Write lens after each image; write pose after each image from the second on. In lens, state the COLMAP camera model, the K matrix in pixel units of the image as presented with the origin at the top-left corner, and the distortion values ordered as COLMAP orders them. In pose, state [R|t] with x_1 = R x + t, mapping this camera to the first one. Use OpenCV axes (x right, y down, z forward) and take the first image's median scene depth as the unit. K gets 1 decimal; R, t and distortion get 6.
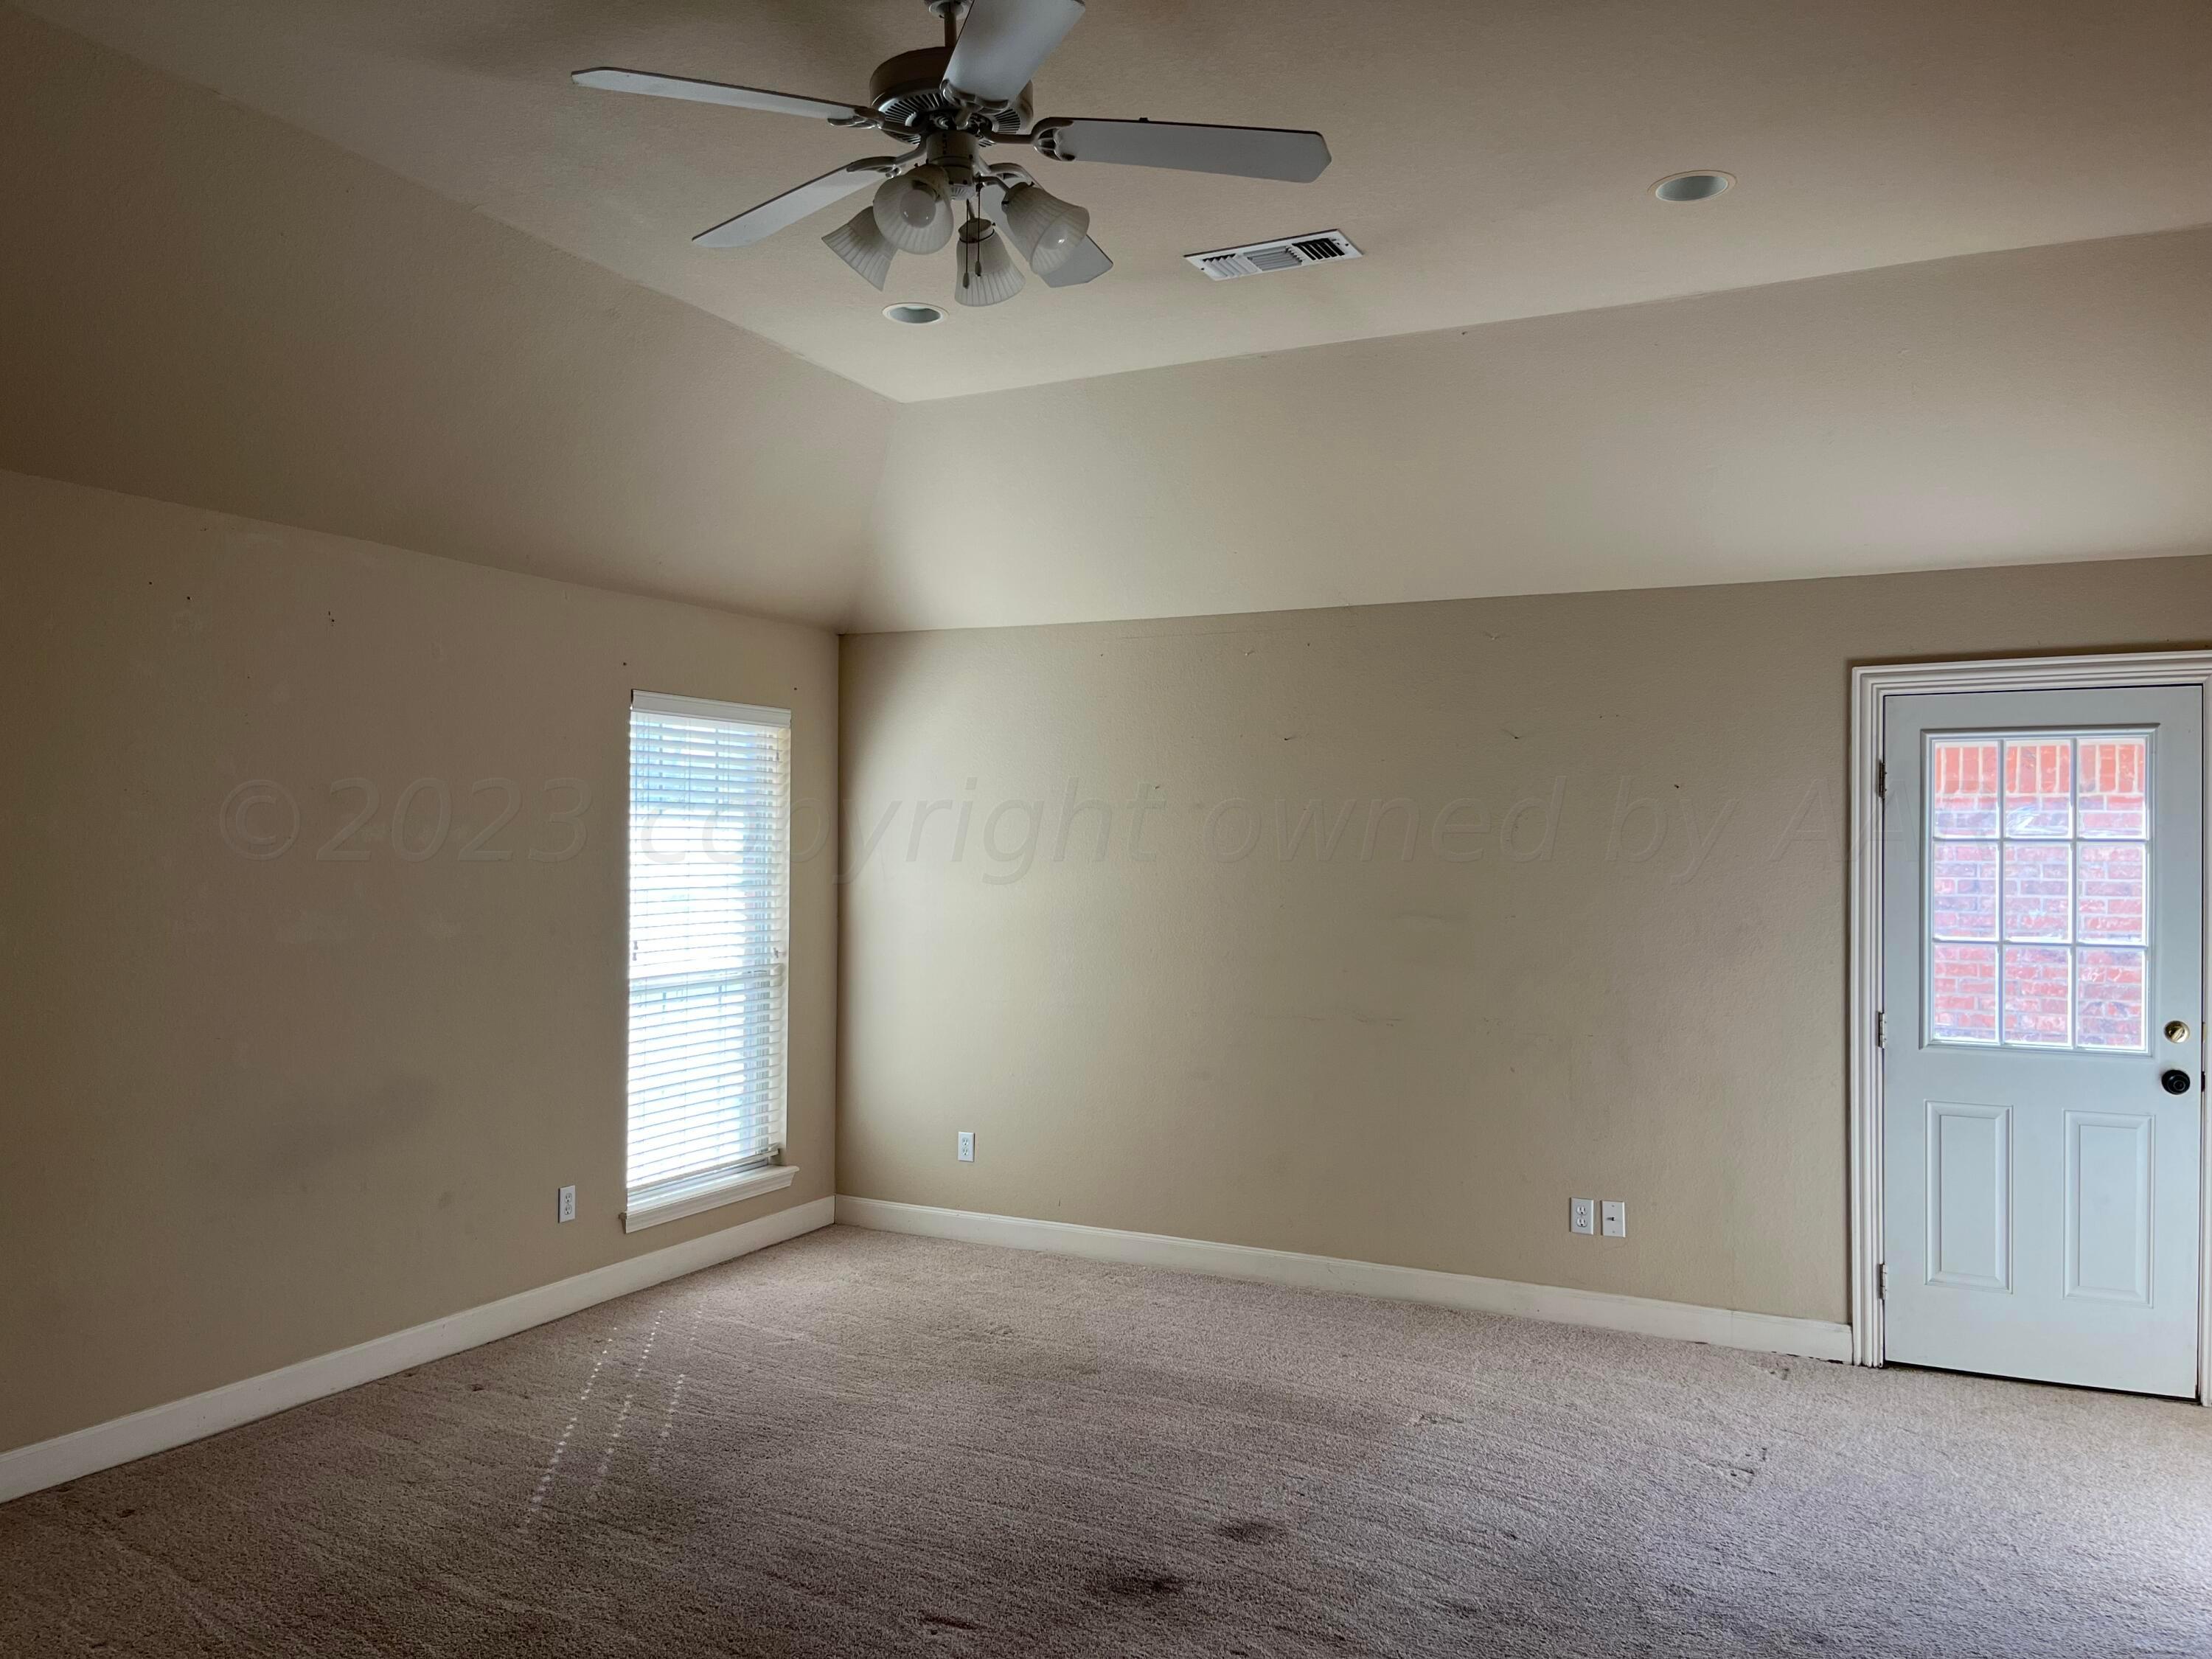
lens RADIAL K [[1679.9, 0, 1099.0], [0, 1679.9, 828.4], [0, 0, 1]] dist [0.057095, -0.063762]
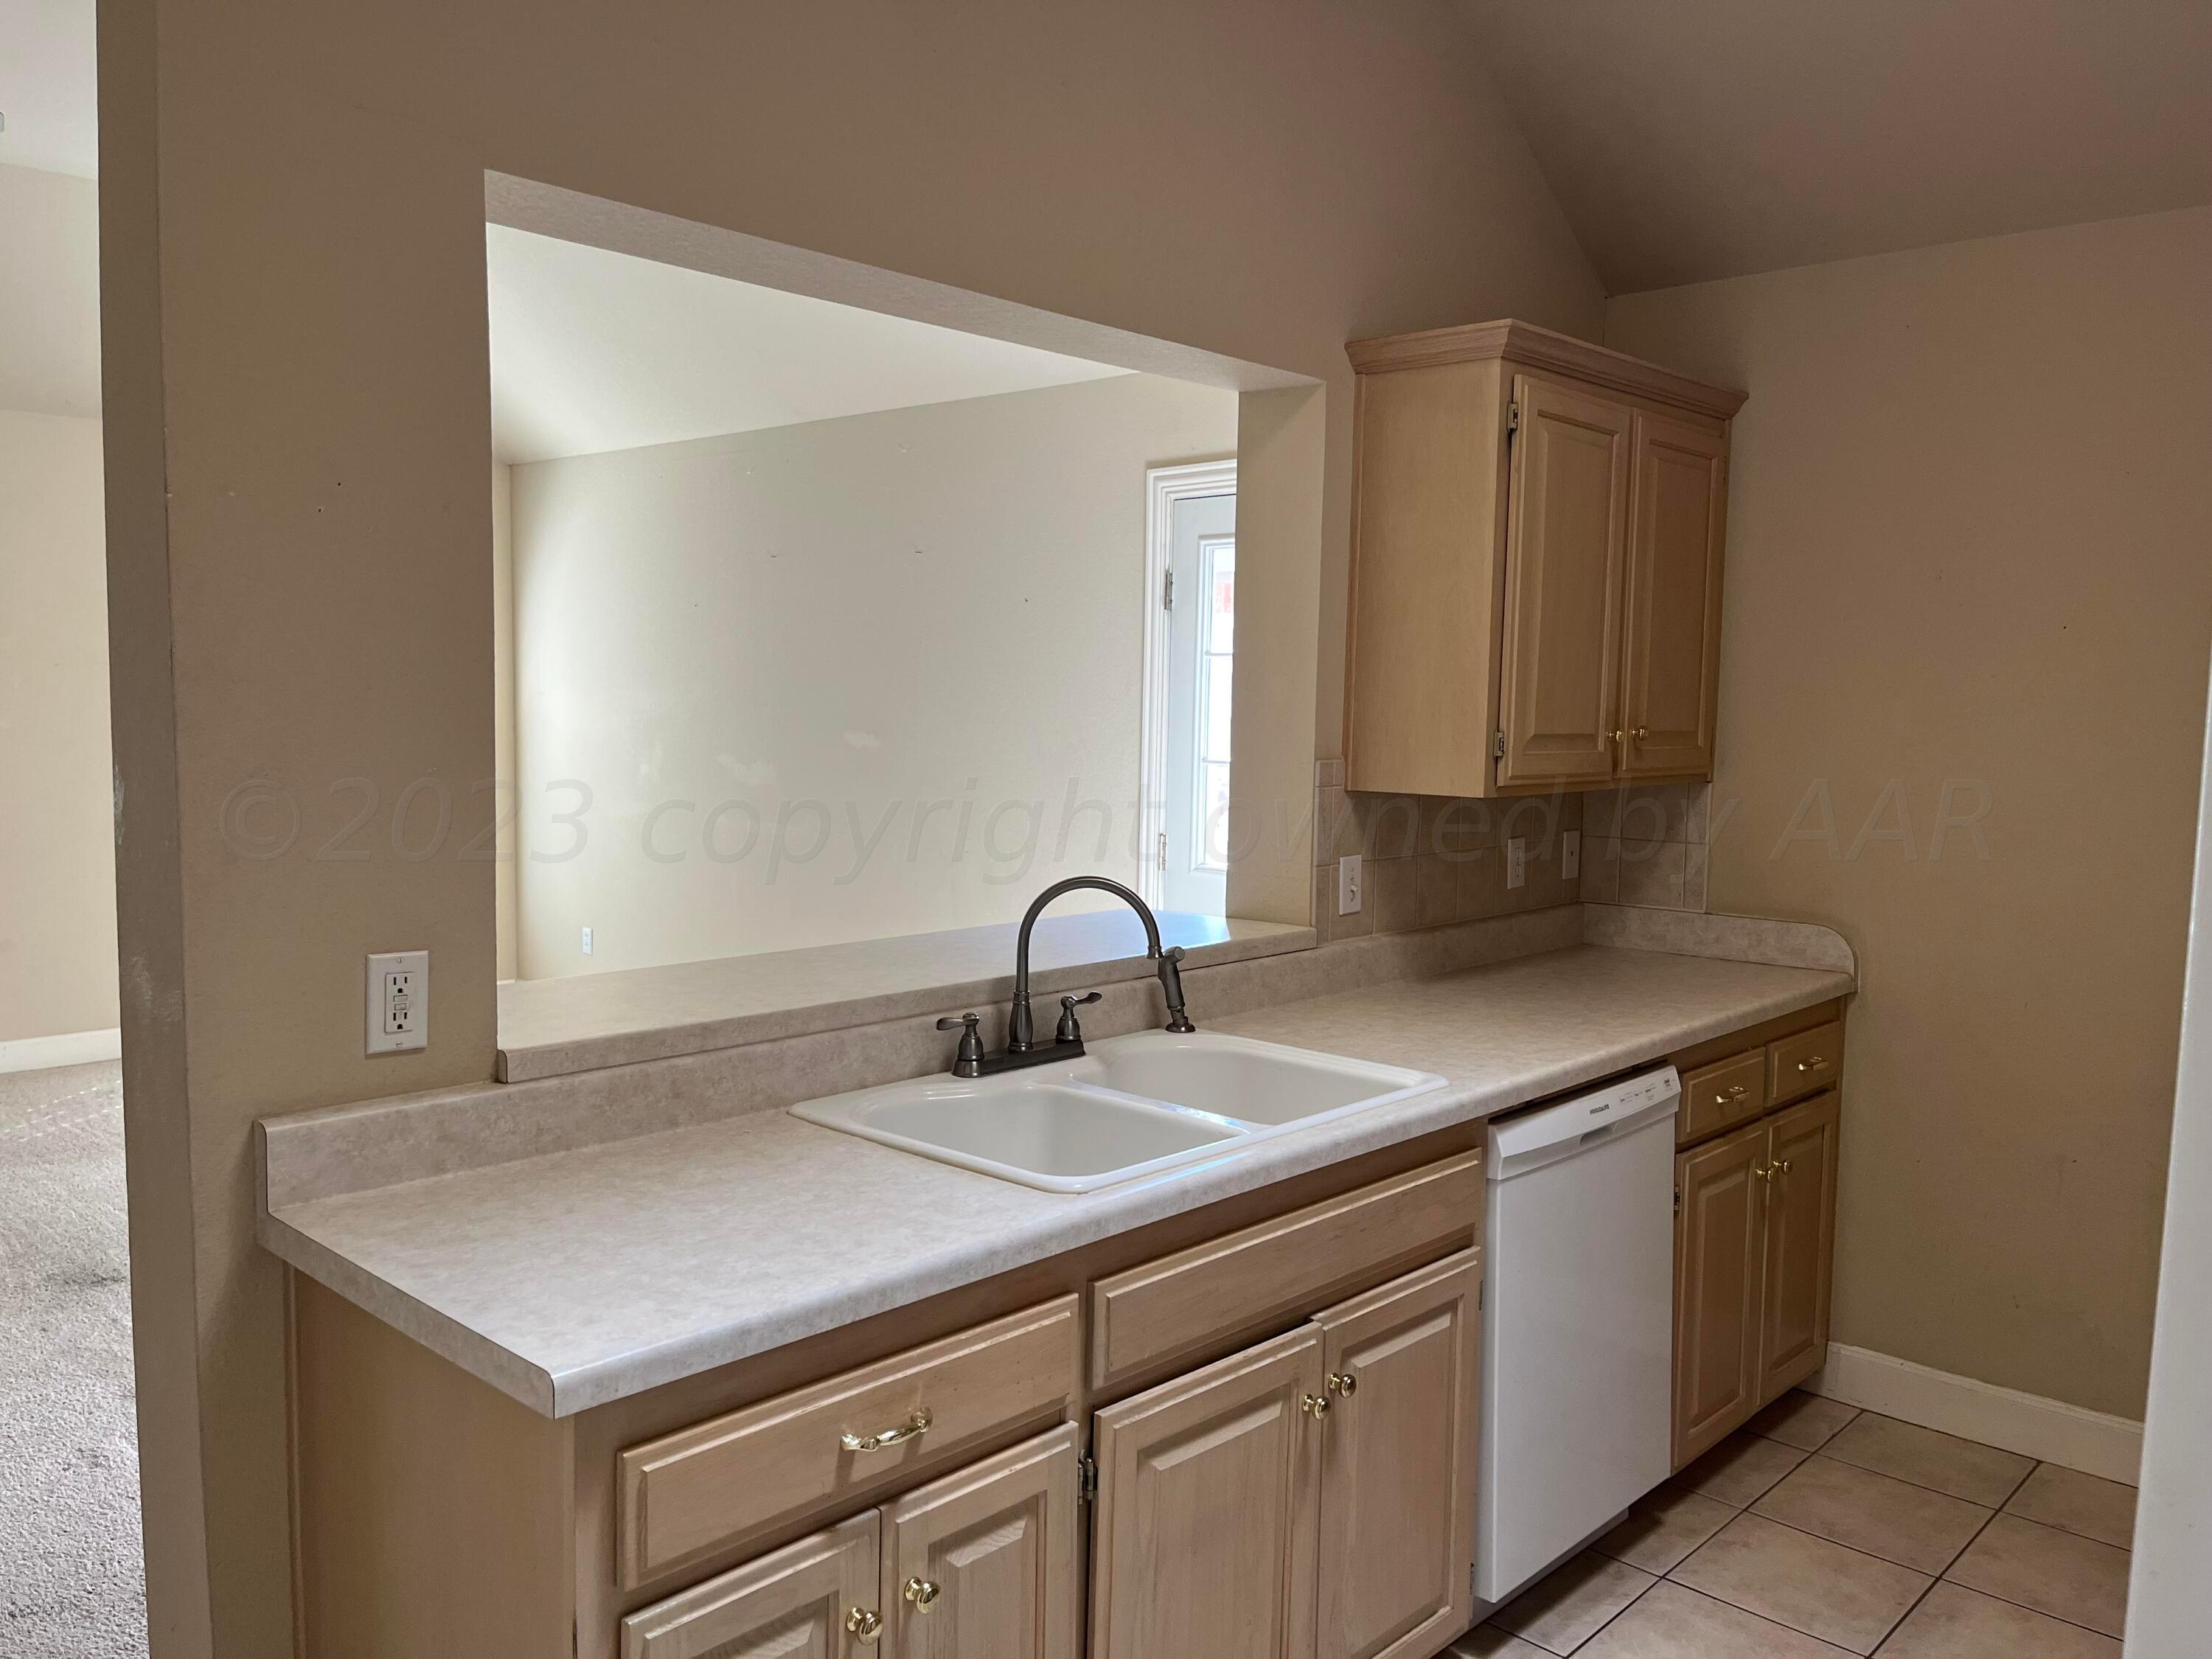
lens RADIAL K [[1679.9, 0, 1098.9], [0, 1679.9, 831.4], [0, 0, 1]] dist [0.057095, -0.063762]
pose [[0.957237, 0.035019, -0.287178, 0.716907], [-0.008391, 0.995590, 0.093437, 0.018733], [0.289184, -0.087032, 0.953309, 0.081858]]
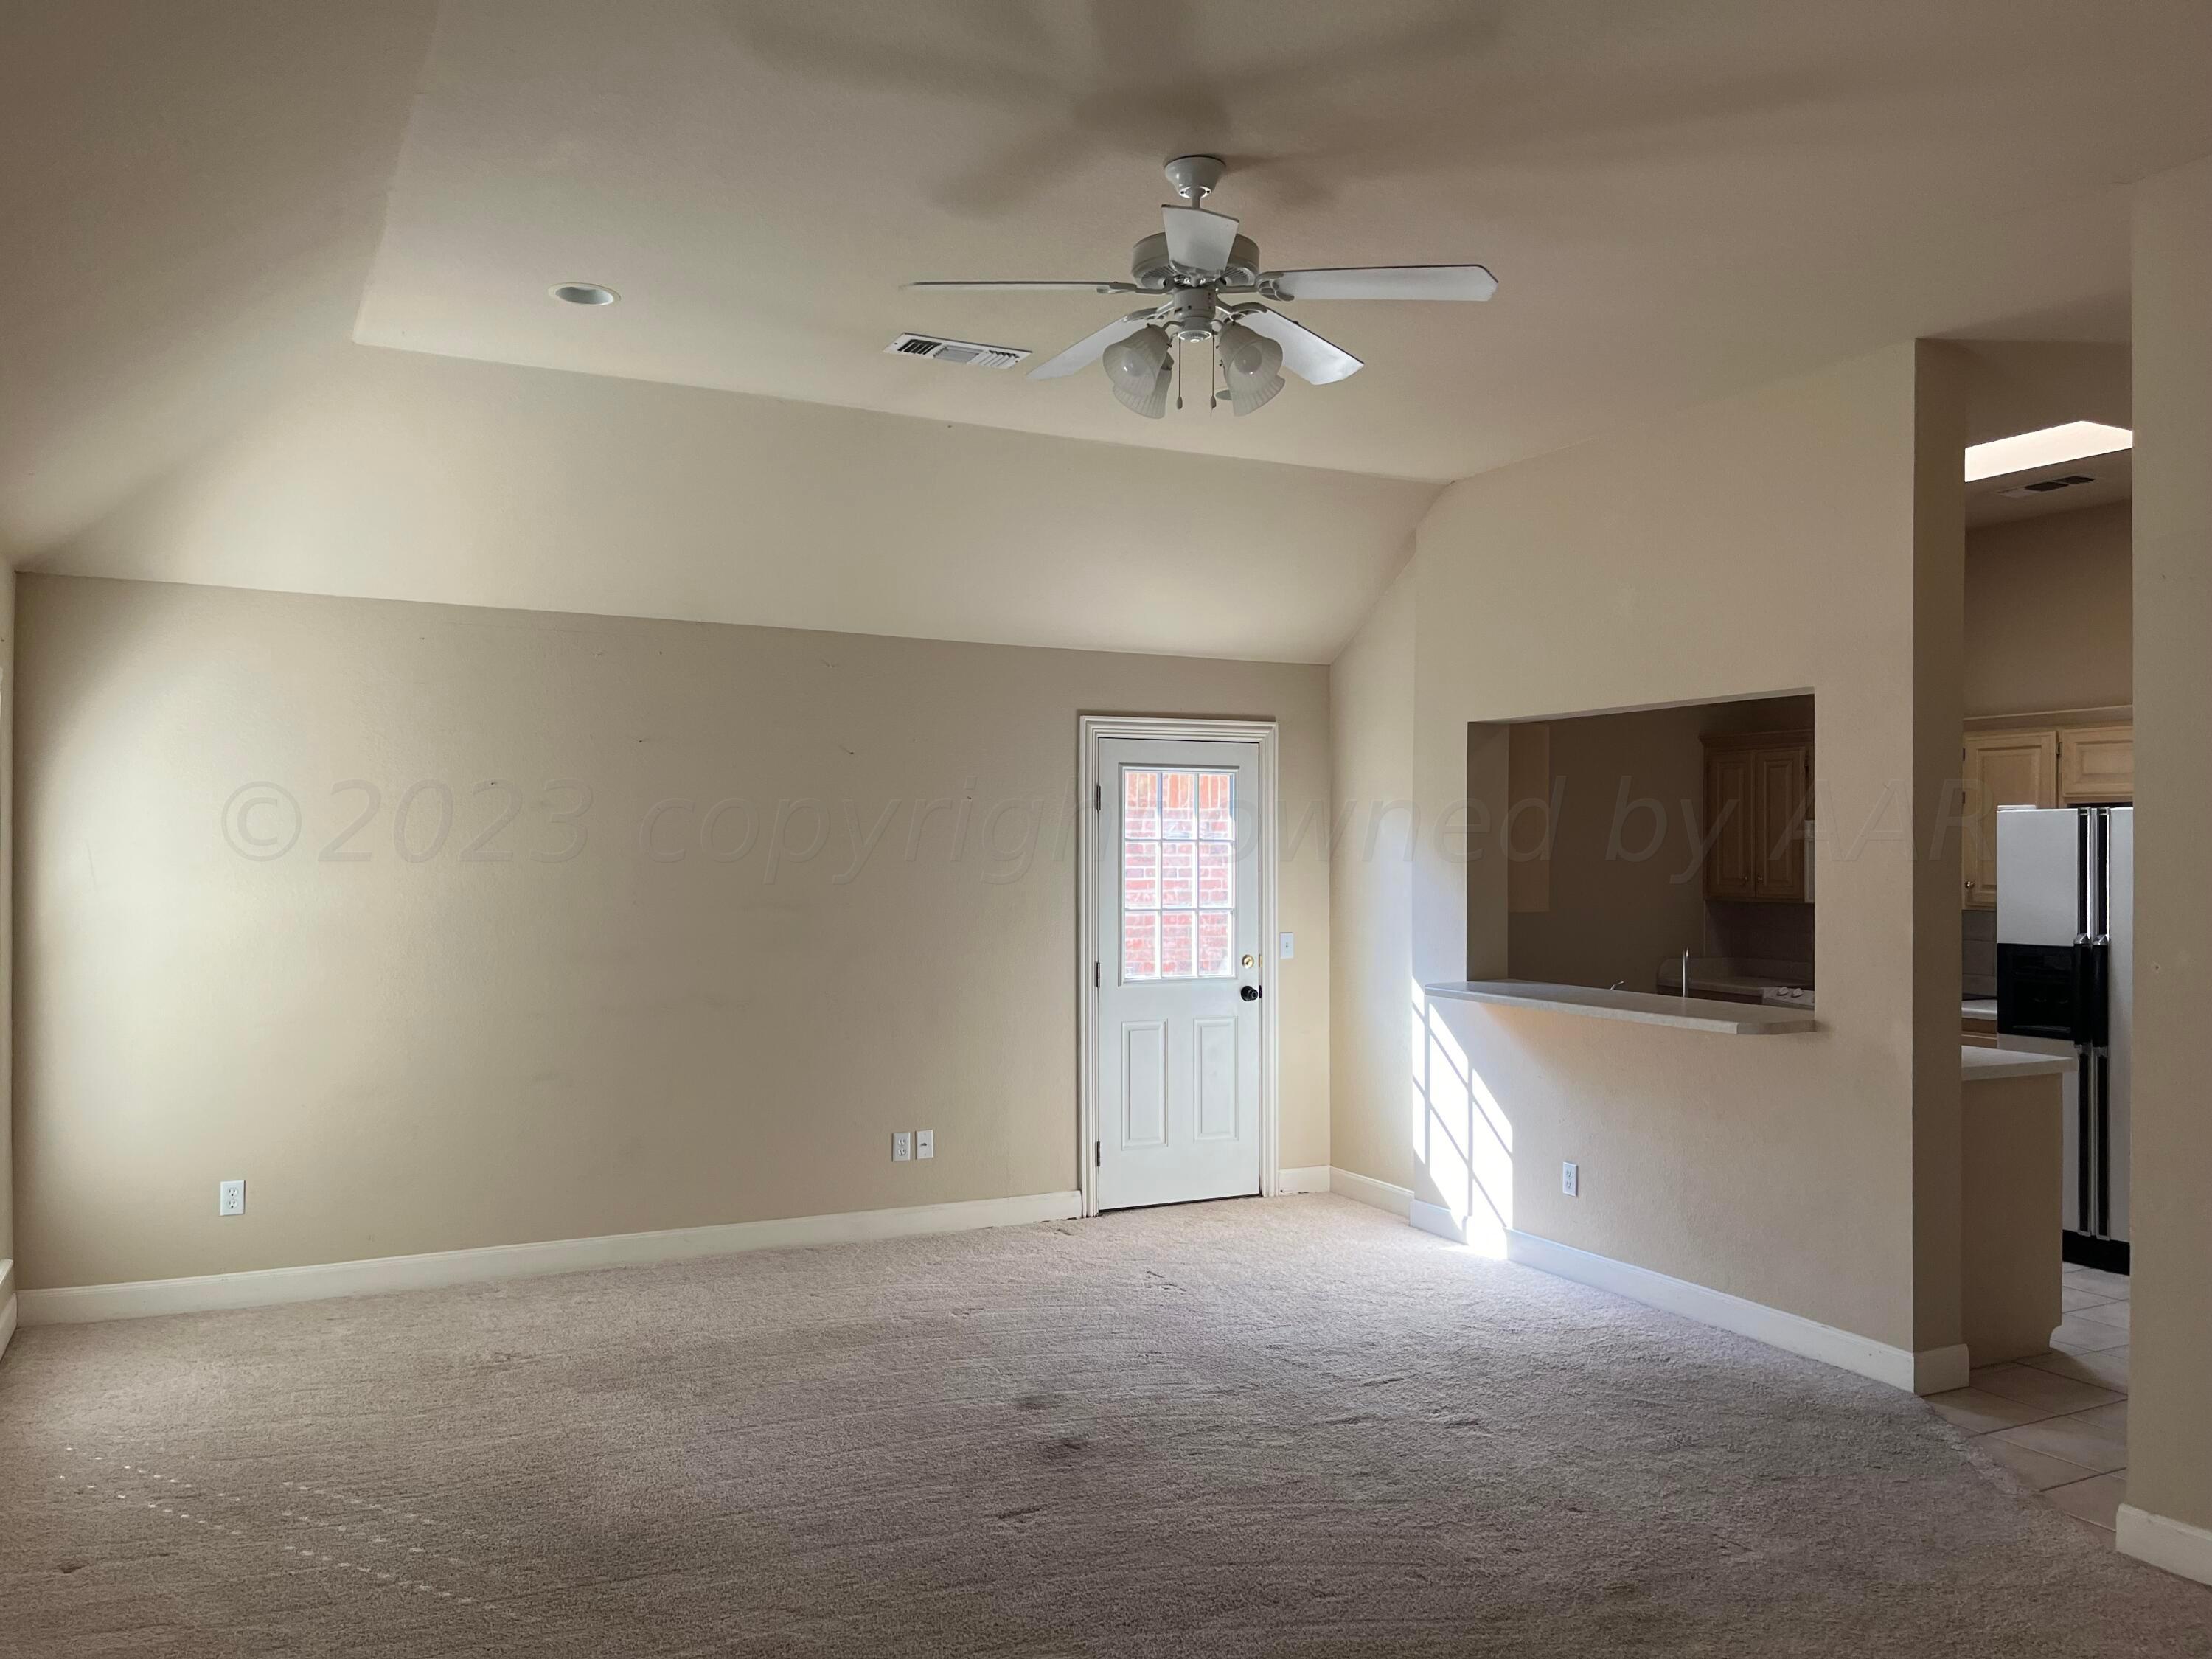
lens RADIAL K [[1679.9, 0, 1100.3], [0, 1679.9, 824.2], [0, 0, 1]] dist [0.057095, -0.063762]
pose [[0.592258, 0.007232, 0.805716, -0.672213], [-0.009542, 0.999953, -0.001961, -0.003713], [-0.805692, -0.006527, 0.592298, 0.179074]]
